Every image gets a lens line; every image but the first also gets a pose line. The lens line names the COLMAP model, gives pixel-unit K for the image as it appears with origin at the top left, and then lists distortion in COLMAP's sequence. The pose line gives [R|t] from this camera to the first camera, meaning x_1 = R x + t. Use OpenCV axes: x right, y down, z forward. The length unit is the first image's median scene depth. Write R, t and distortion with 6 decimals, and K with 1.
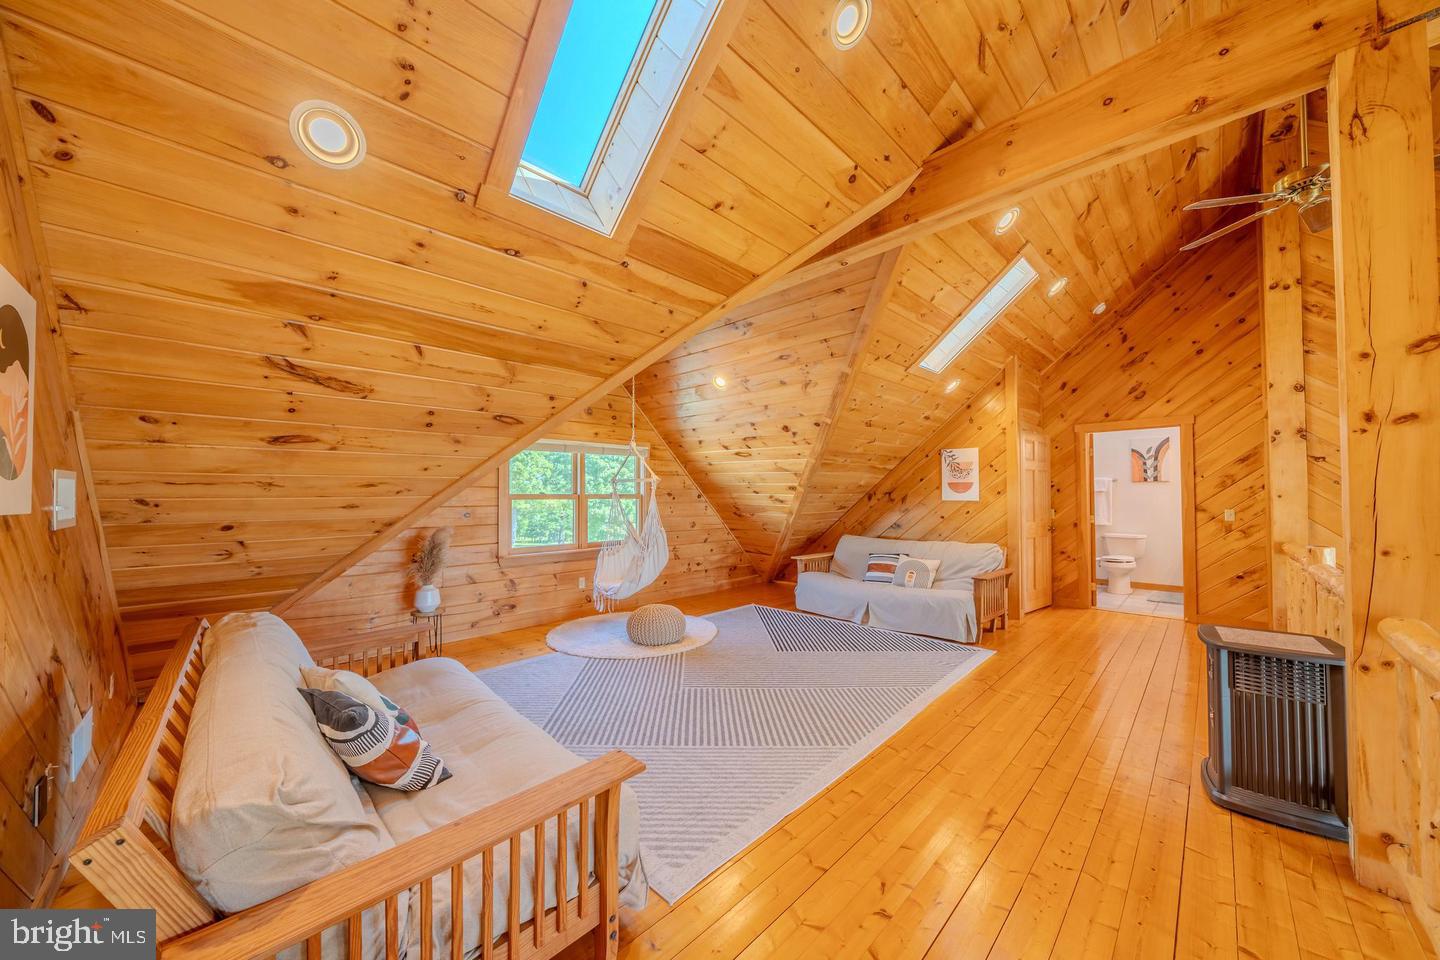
lens RADIAL K [[502.3, 0, 720.6], [0, 502.3, 482.6], [0, 0, 1]] dist [-0.006280, 0.000678]
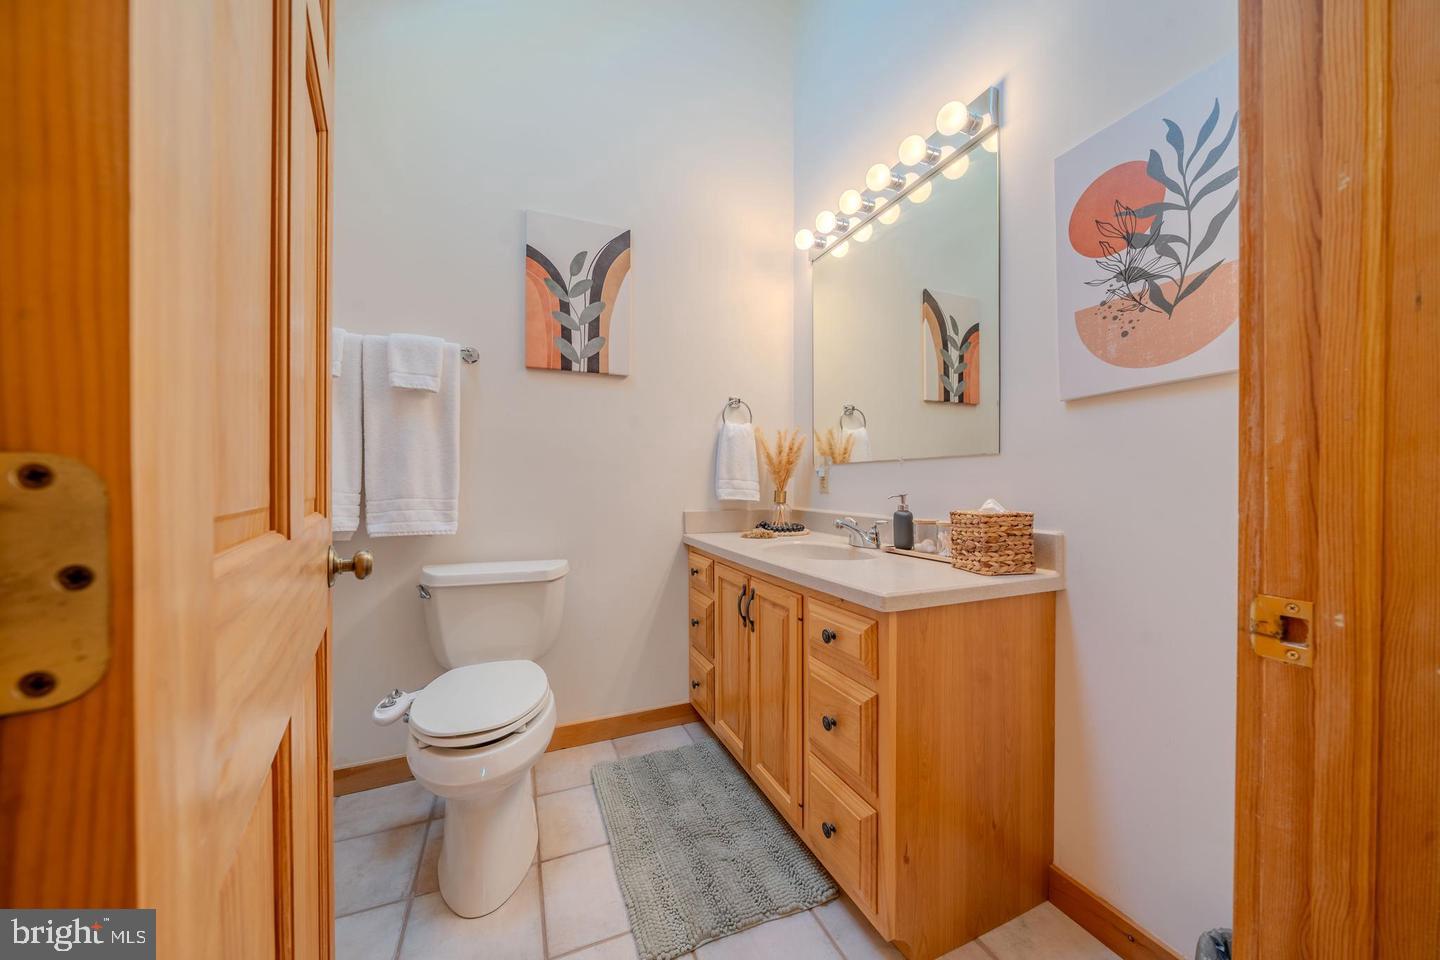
lens RADIAL K [[502.3, 0, 717.0], [0, 502.3, 483.2], [0, 0, 1]] dist [-0.006280, 0.000678]
pose [[0.400075, -0.006151, 0.916462, 0.623661], [-0.027972, 0.999430, 0.018919, 0.053570], [-0.916055, -0.033204, 0.399675, 0.806641]]
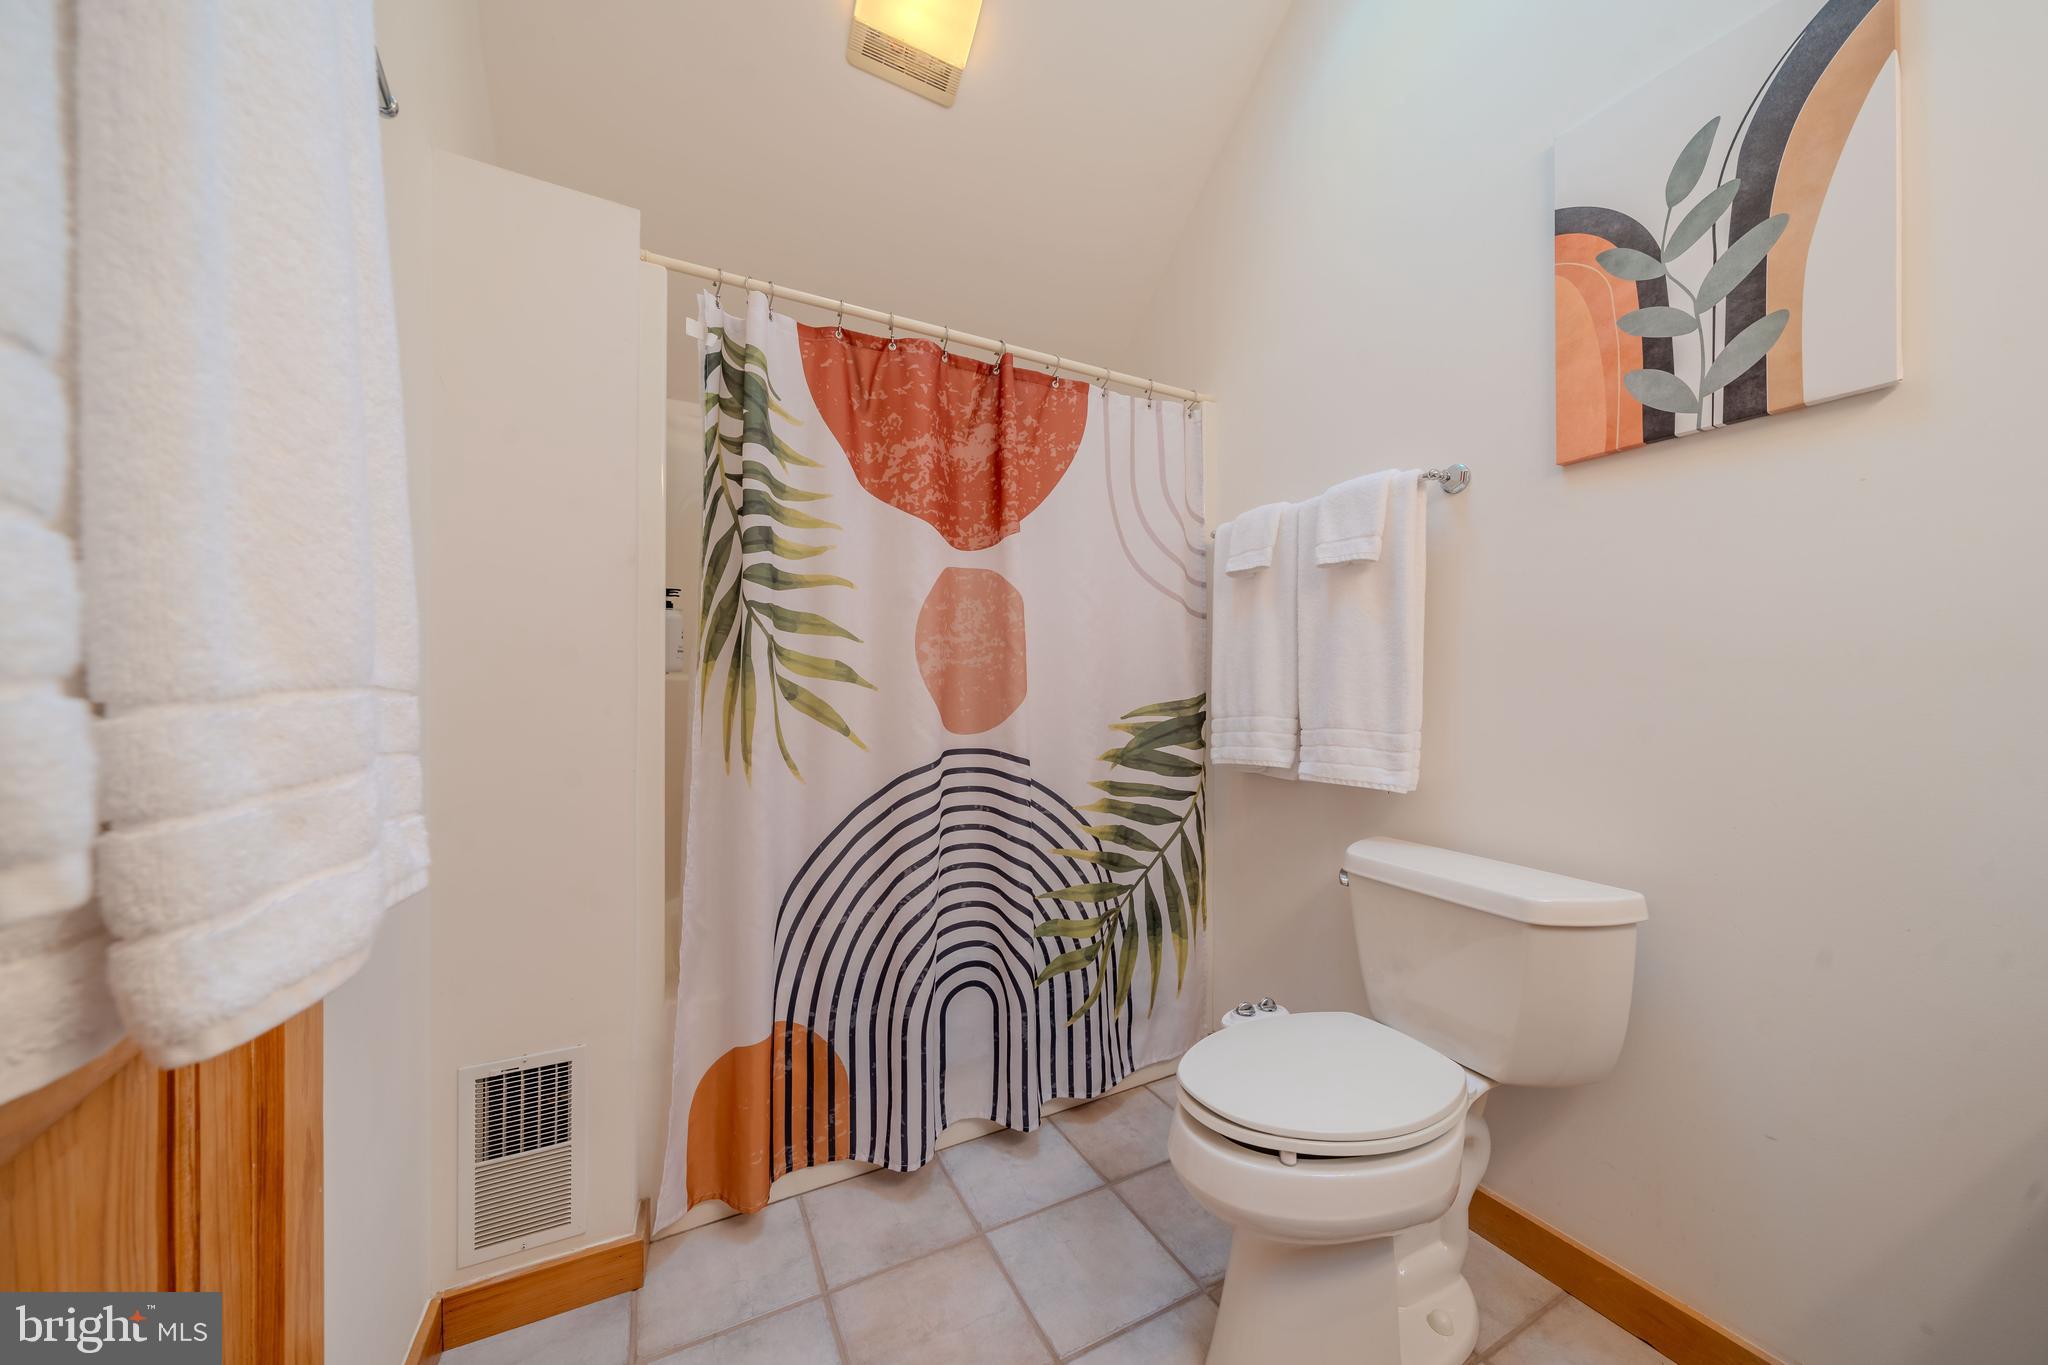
lens RADIAL K [[714.3, 0, 1020.5], [0, 714.3, 681.9], [0, 0, 1]] dist [-0.006280, 0.000678]
pose [[0.942336, -0.013200, -0.334409, 0.762809], [0.020981, 0.999586, 0.019665, 0.048137], [0.334011, -0.025547, 0.942223, 0.790031]]
